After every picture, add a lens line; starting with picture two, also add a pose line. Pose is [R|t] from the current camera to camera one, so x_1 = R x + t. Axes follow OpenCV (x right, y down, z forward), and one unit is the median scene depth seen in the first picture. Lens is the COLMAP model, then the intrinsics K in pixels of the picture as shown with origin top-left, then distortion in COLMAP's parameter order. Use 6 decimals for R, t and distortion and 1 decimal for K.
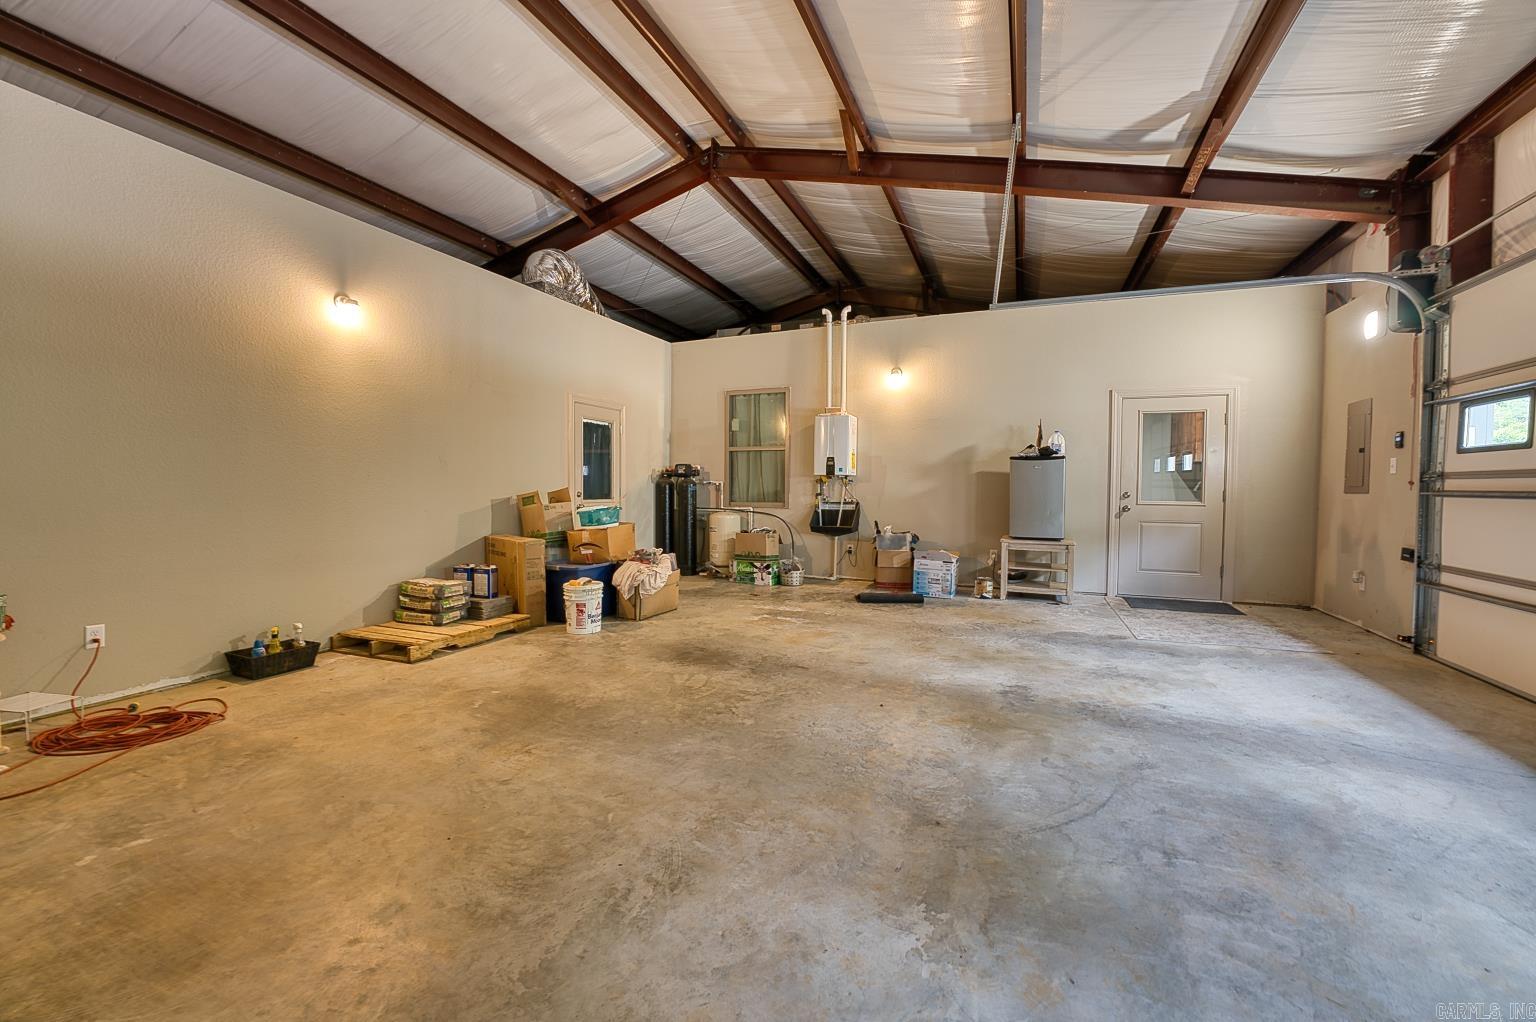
lens RADIAL K [[620.4, 0, 762.4], [0, 620.4, 505.8], [0, 0, 1]] dist [-0.031359, 0.004594]
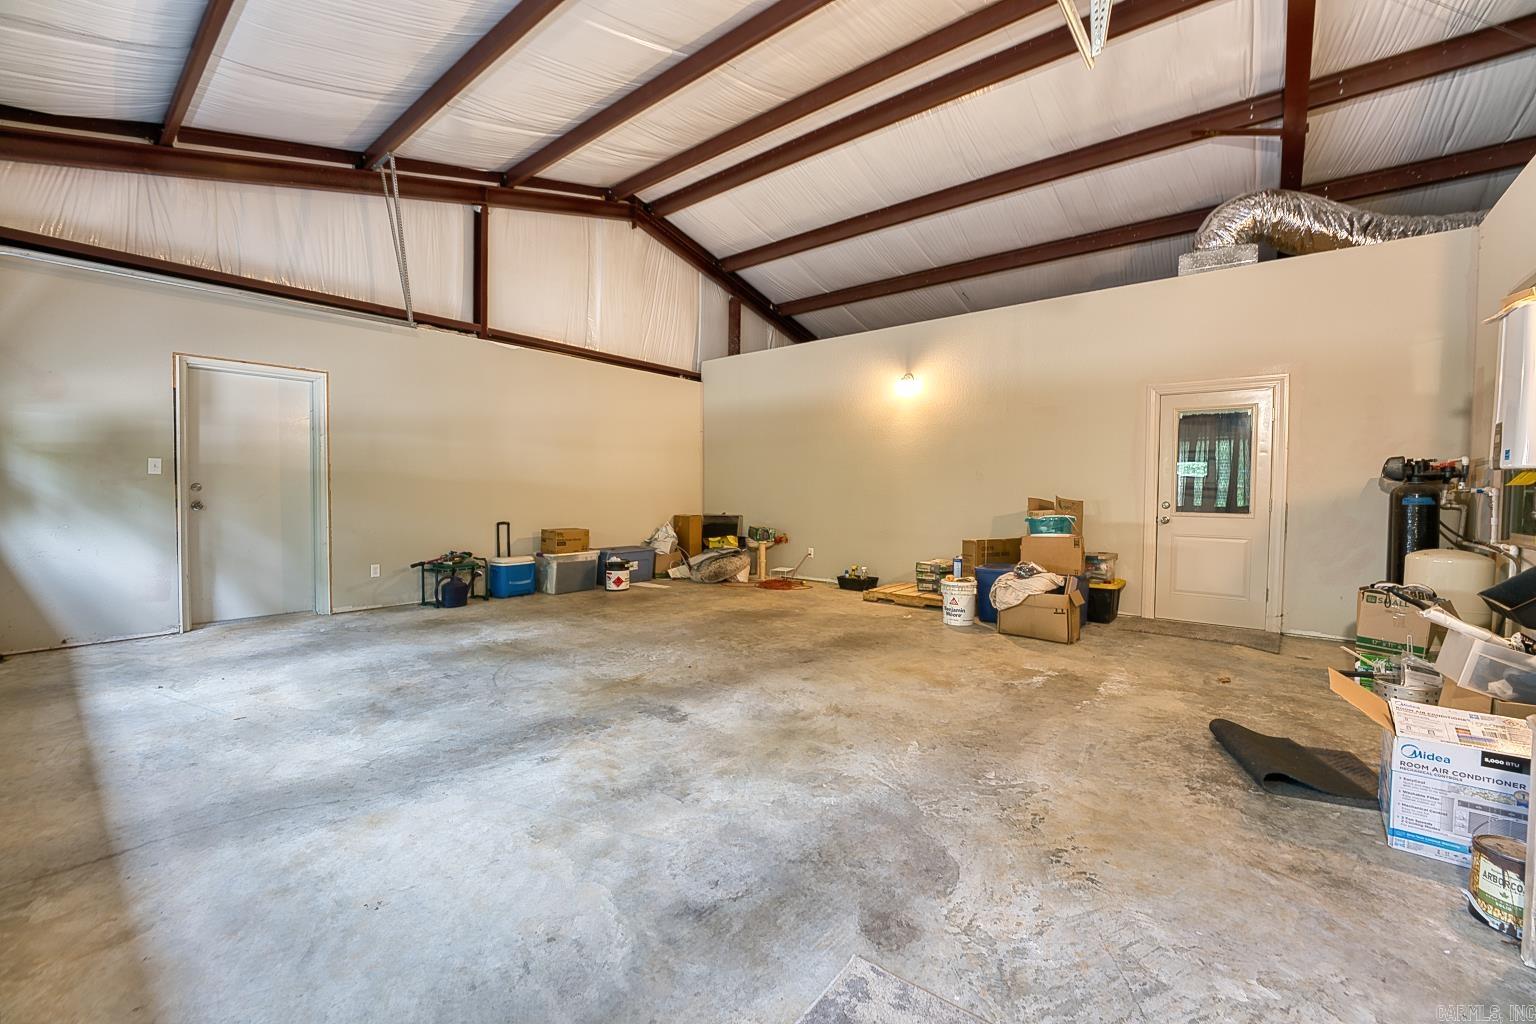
lens RADIAL K [[620.4, 0, 762.4], [0, 620.4, 506.8], [0, 0, 1]] dist [-0.031359, 0.004594]
pose [[-0.284358, 0.020983, -0.958488, 1.373012], [-0.040159, 0.998622, 0.033776, -0.047250], [0.957877, 0.048097, -0.283124, 1.516687]]
